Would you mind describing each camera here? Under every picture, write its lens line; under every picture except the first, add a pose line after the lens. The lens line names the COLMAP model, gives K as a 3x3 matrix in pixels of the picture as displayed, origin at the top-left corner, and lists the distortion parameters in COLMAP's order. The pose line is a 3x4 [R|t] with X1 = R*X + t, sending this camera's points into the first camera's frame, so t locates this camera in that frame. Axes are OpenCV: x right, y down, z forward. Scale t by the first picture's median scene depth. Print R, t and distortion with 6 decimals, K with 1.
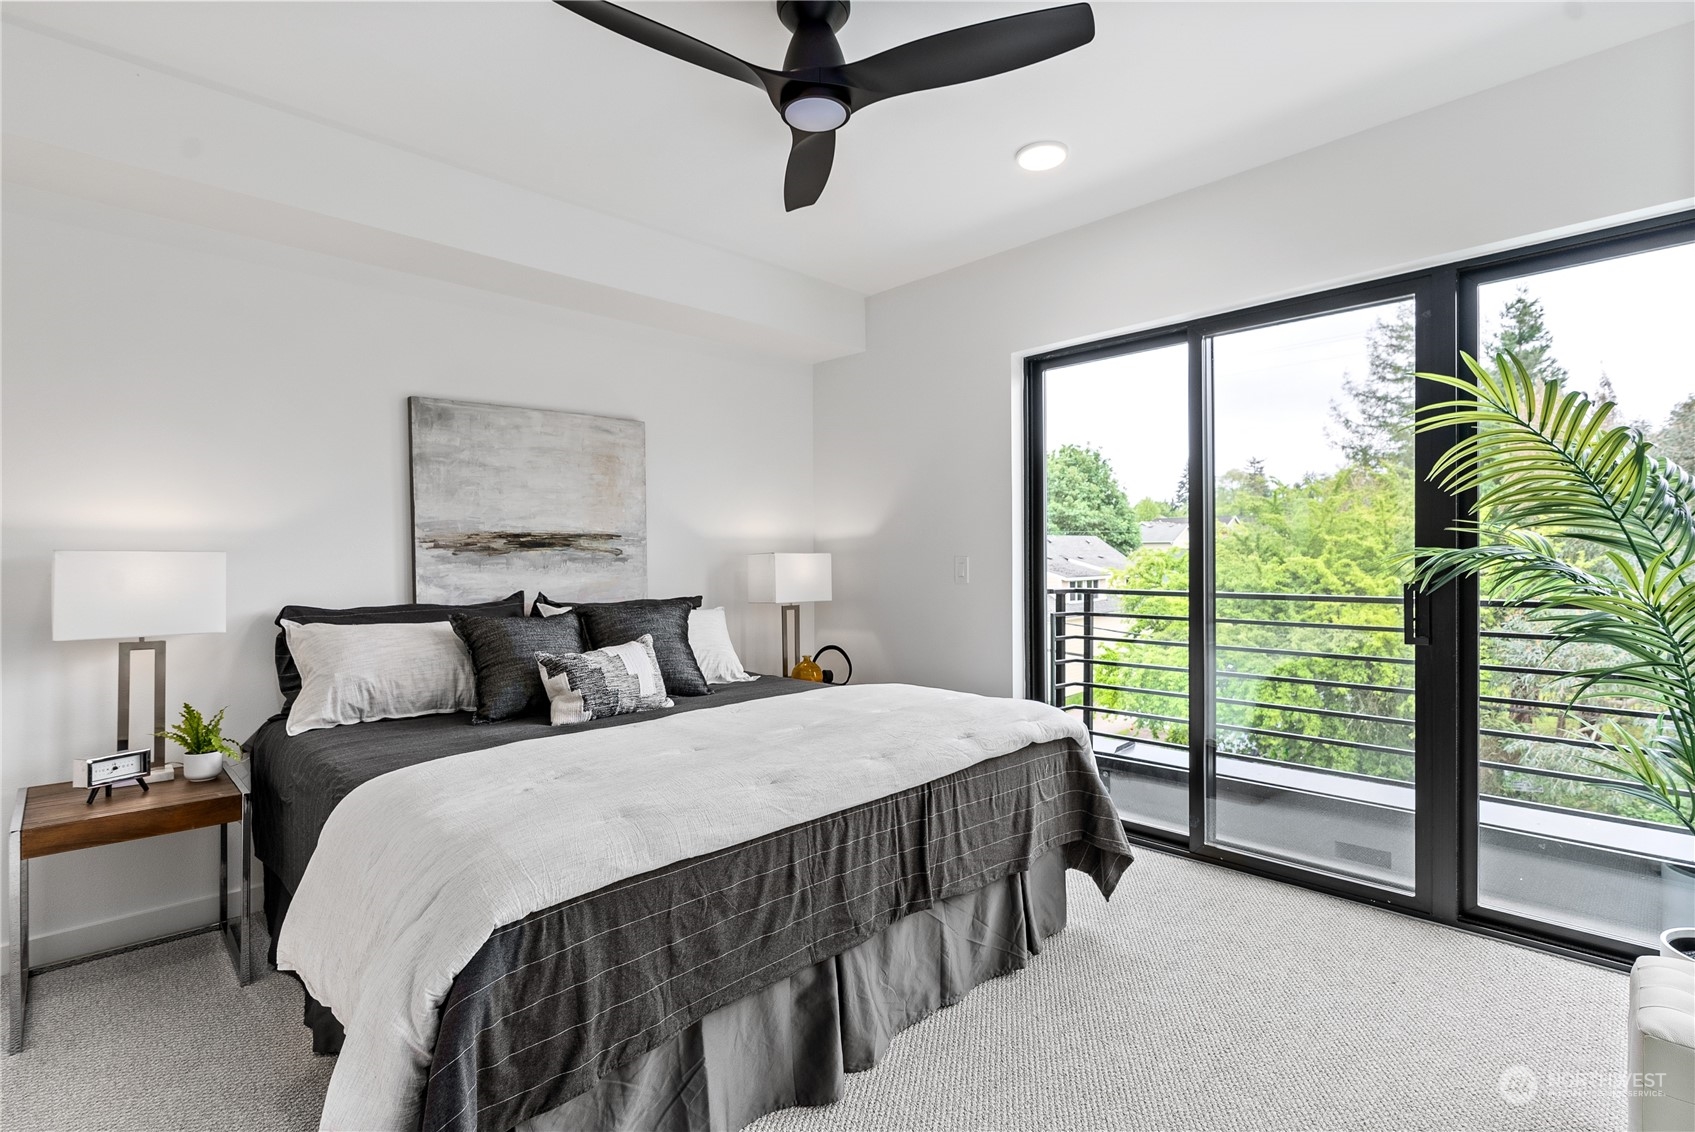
lens RADIAL K [[803.4, 0, 853.6], [0, 803.4, 560.8], [0, 0, 1]] dist [-0.012501, 0.001935]
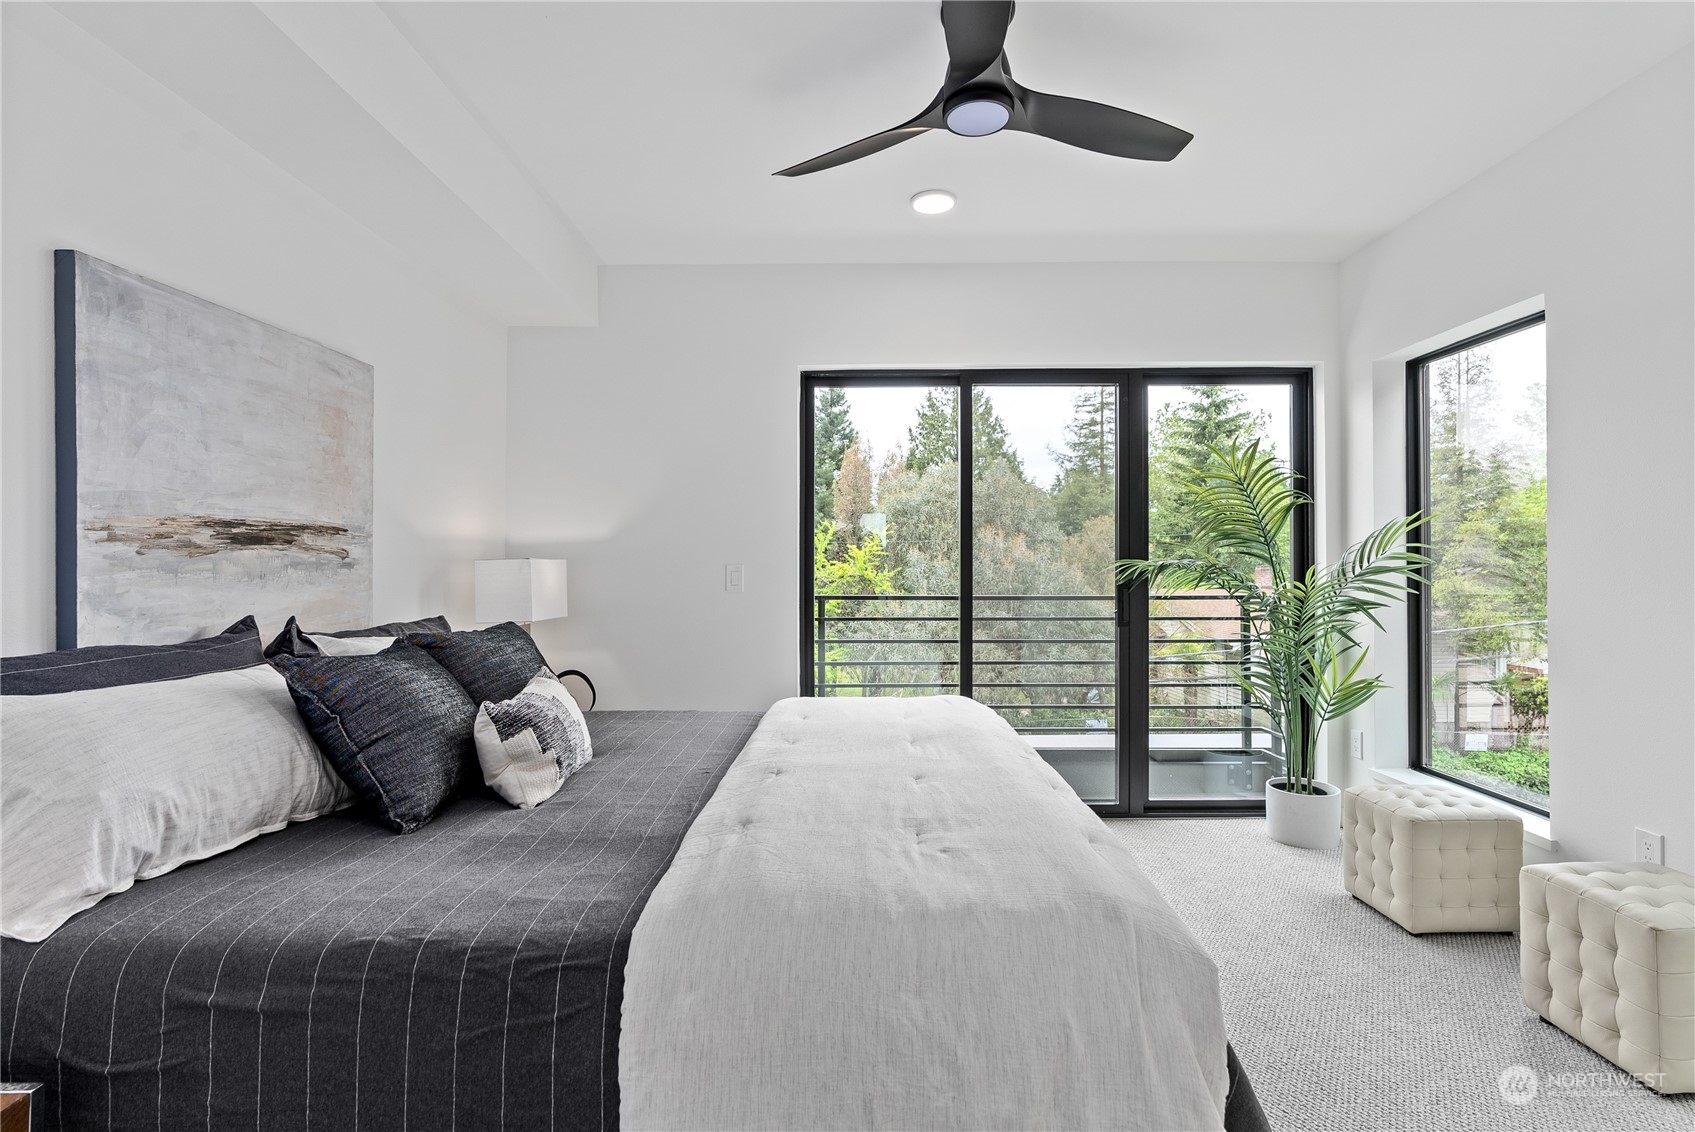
lens RADIAL K [[803.4, 0, 852.6], [0, 803.4, 566.5], [0, 0, 1]] dist [-0.012501, 0.001935]
pose [[0.710382, 0.005915, 0.703791, -0.534346], [-0.001528, 0.999975, -0.006862, 0.003990], [-0.703814, 0.003799, 0.710374, 0.262916]]
